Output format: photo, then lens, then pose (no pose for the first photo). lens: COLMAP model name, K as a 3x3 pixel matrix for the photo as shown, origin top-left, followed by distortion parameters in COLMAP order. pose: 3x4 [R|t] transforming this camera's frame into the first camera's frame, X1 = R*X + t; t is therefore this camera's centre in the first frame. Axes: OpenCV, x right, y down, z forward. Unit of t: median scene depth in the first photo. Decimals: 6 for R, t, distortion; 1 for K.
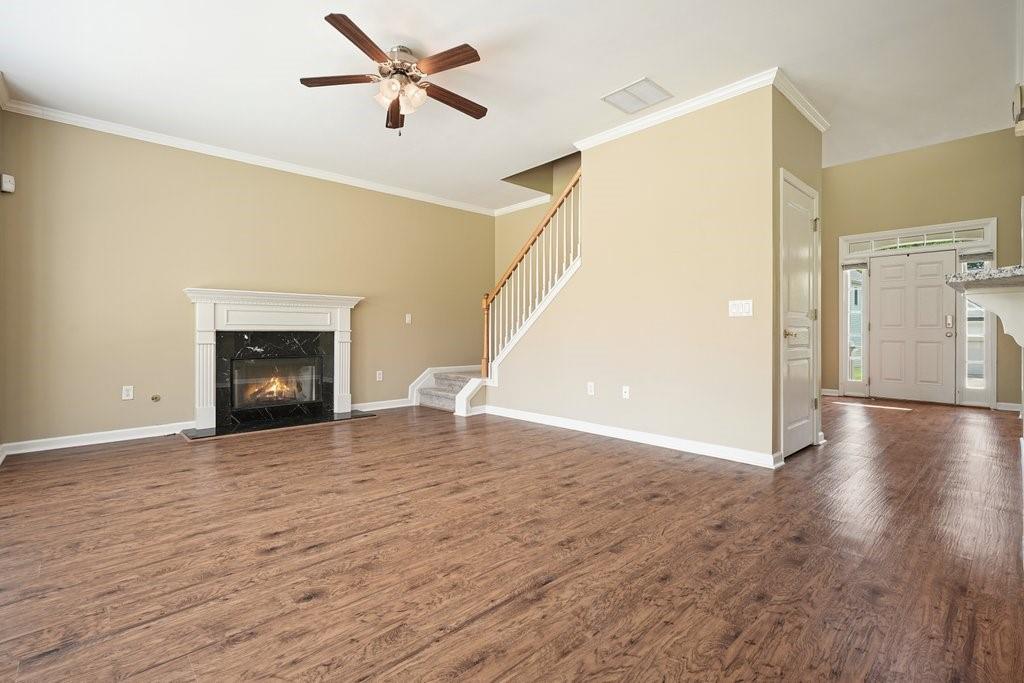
lens RADIAL K [[464.2, 0, 503.7], [0, 464.2, 336.4], [0, 0, 1]] dist [-0.000349, 0.001206]
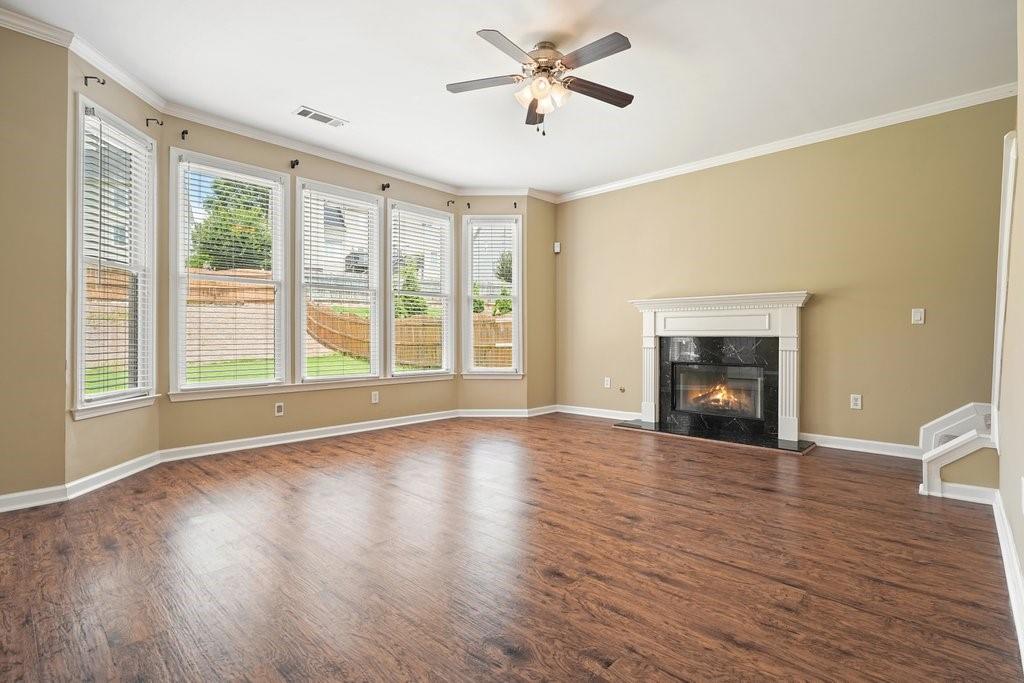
lens RADIAL K [[482.7, 0, 513.1], [0, 482.7, 335.3], [0, 0, 1]] dist [-0.000599, -0.000122]
pose [[0.095390, -0.002637, -0.995437, 0.822392], [-0.010022, 0.999943, -0.003609, -0.010504], [0.995390, 0.010320, 0.095358, 0.893007]]
